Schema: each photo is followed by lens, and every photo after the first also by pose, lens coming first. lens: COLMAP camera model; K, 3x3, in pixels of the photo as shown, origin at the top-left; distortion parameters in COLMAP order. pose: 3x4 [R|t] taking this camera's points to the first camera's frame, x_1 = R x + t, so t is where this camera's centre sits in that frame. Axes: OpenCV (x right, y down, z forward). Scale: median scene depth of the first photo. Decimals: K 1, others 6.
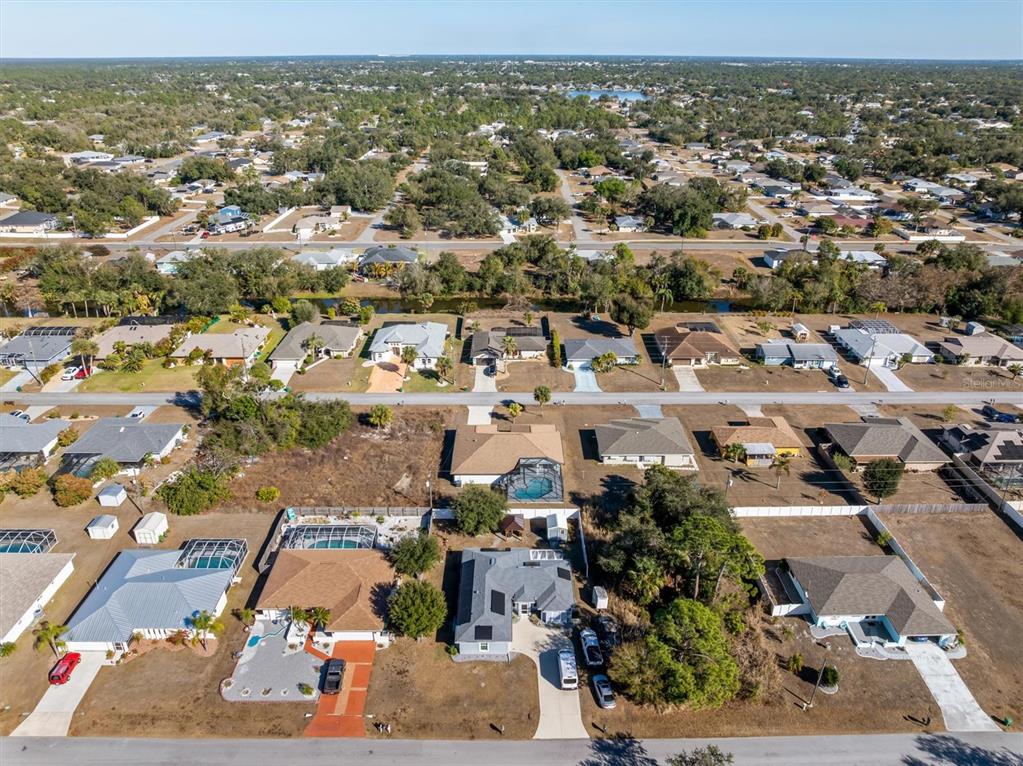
lens RADIAL K [[717.7, 0, 511.7], [0, 717.7, 381.0], [0, 0, 1]] dist [-0.027853, -0.007444]
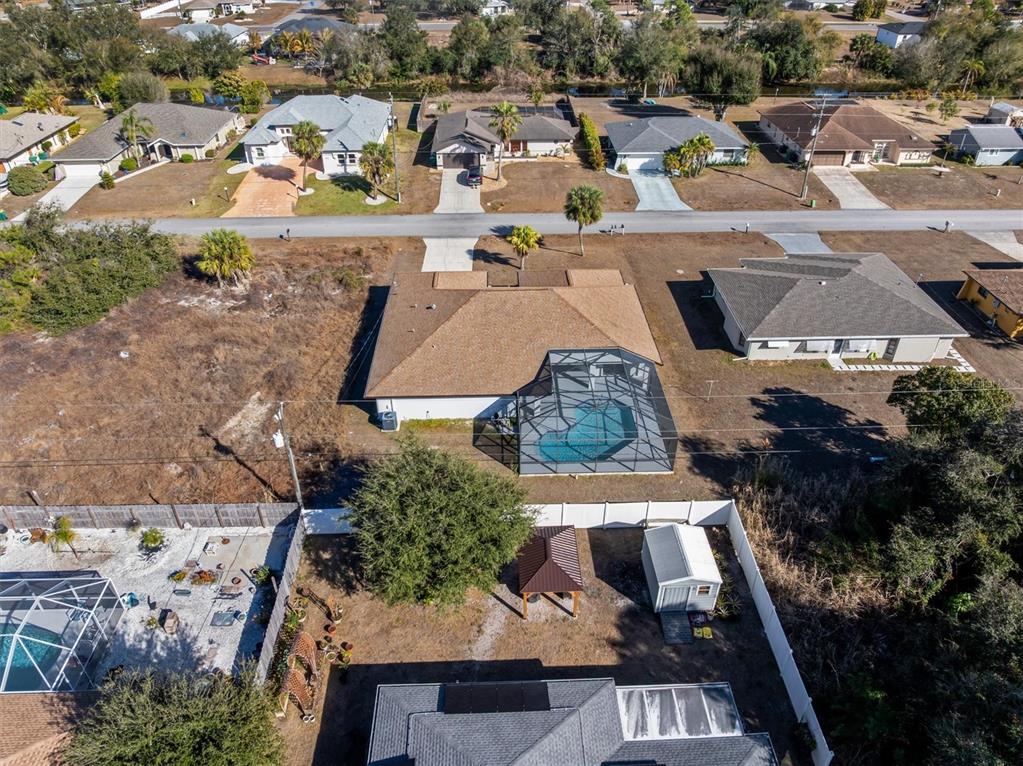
lens RADIAL K [[717.7, 0, 512.8], [0, 717.7, 379.5], [0, 0, 1]] dist [-0.027853, -0.007444]
pose [[0.999682, -0.016196, 0.019343, -0.012653], [0.012629, 0.985001, 0.172084, 0.047165], [-0.021840, -0.171785, 0.984892, 0.517001]]
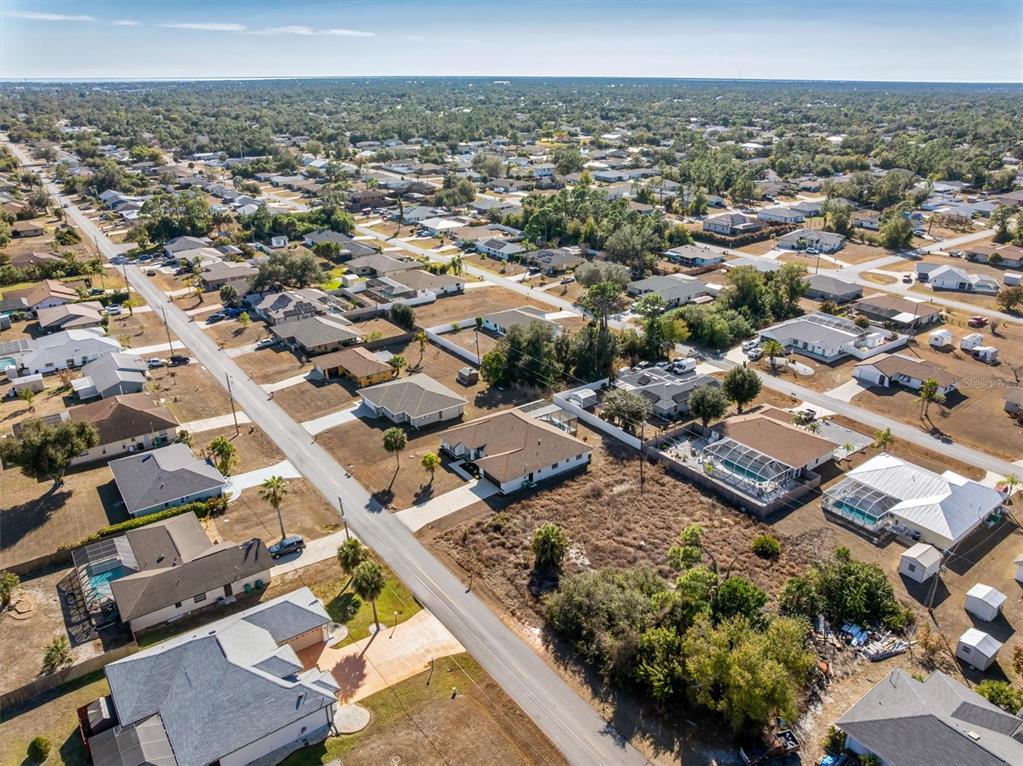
lens RADIAL K [[717.7, 0, 511.1], [0, 717.7, 382.6], [0, 0, 1]] dist [-0.027853, -0.007444]
pose [[-0.590056, -0.324194, 0.739413, -0.558998], [0.332232, 0.737203, 0.588349, -0.424097], [-0.735837, 0.592815, -0.327284, 1.089266]]
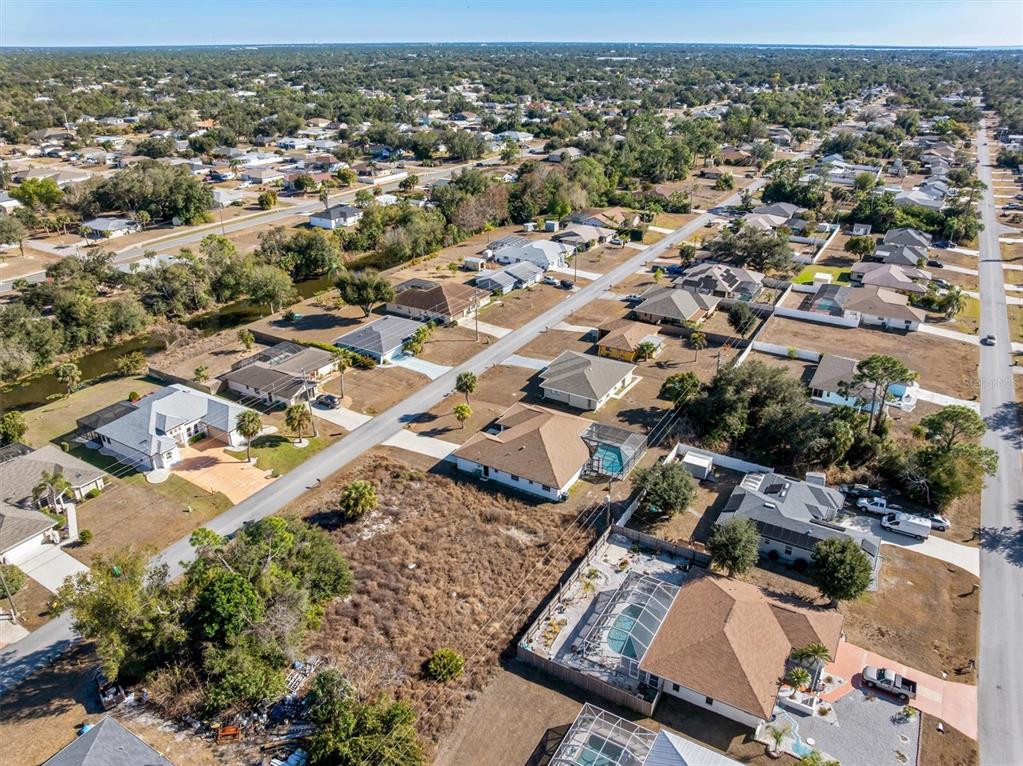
lens RADIAL K [[717.7, 0, 517.3], [0, 717.7, 385.1], [0, 0, 1]] dist [-0.027853, -0.007444]
pose [[0.511335, -0.375699, 0.772908, -0.548224], [0.359596, 0.910394, 0.204630, -0.123479], [-0.780530, 0.173300, 0.600616, 0.446604]]
